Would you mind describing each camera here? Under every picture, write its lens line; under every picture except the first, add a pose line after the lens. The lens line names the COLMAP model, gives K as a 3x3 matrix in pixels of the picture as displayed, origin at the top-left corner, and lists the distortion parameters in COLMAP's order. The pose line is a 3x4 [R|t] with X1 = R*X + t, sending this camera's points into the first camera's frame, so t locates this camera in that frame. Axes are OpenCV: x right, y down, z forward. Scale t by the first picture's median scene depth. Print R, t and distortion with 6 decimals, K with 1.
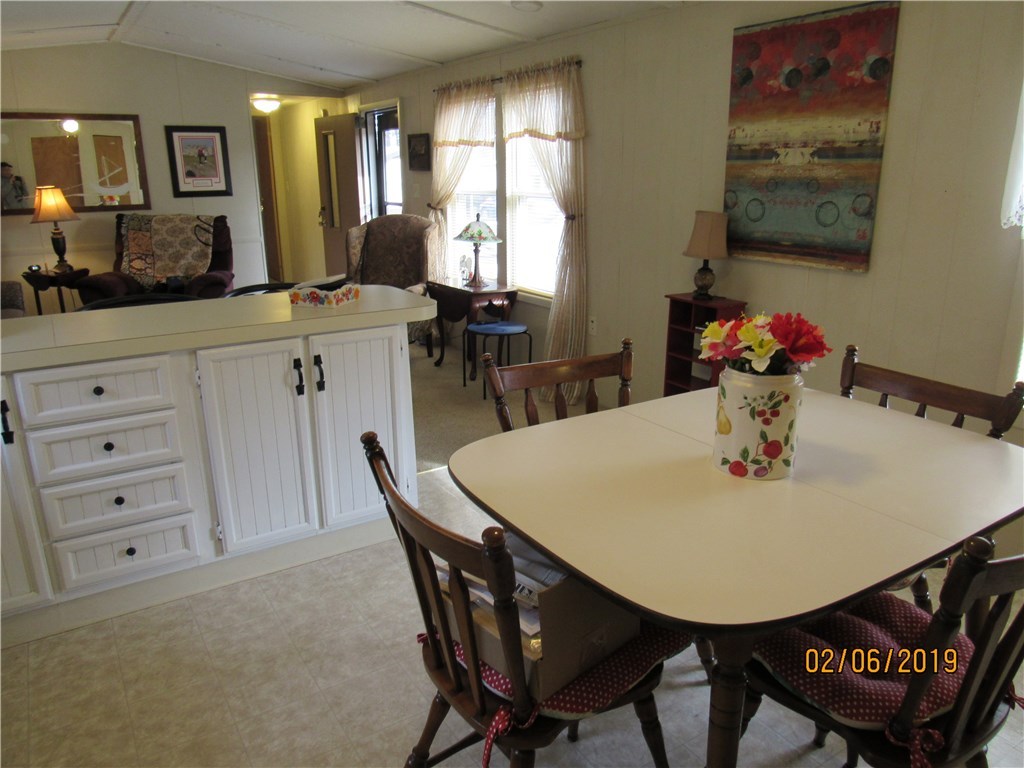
lens RADIAL K [[734.8, 0, 512.0], [0, 734.8, 384.0], [0, 0, 1]] dist [-0.004296, -0.007351]
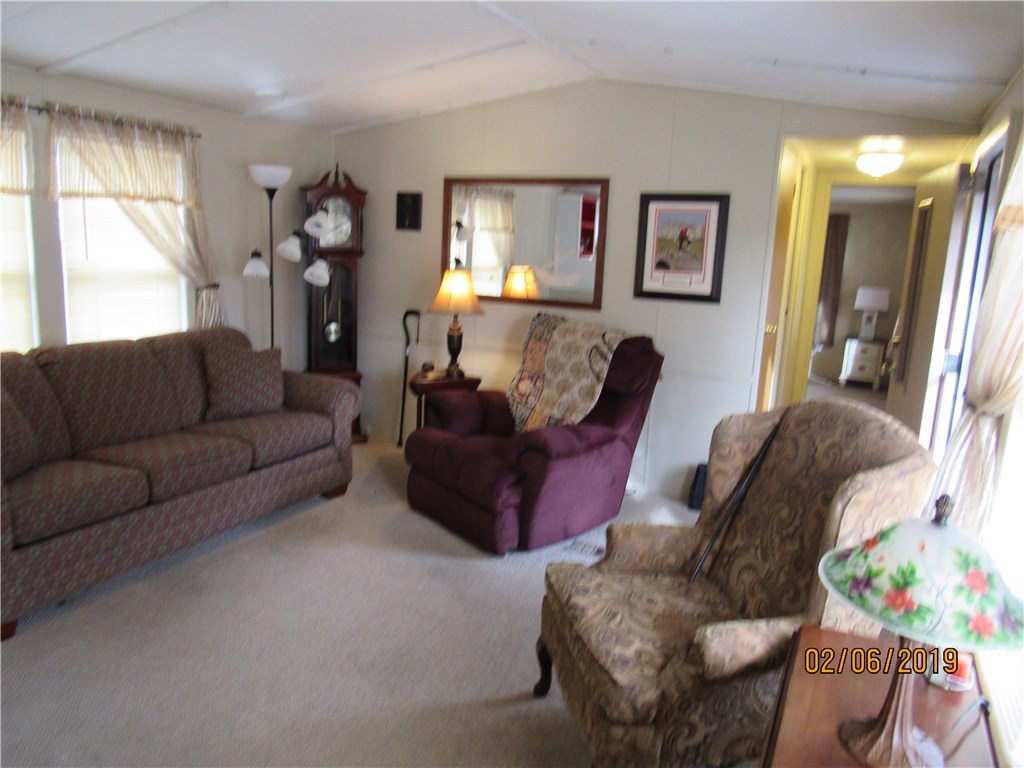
lens RADIAL K [[734.8, 0, 512.0], [0, 734.8, 384.0], [0, 0, 1]] dist [-0.004296, -0.007351]
pose [[0.517570, 0.197187, -0.832610, 0.057145], [-0.284961, 0.957257, 0.049569, -0.183501], [0.806795, 0.211606, 0.551638, 0.566505]]
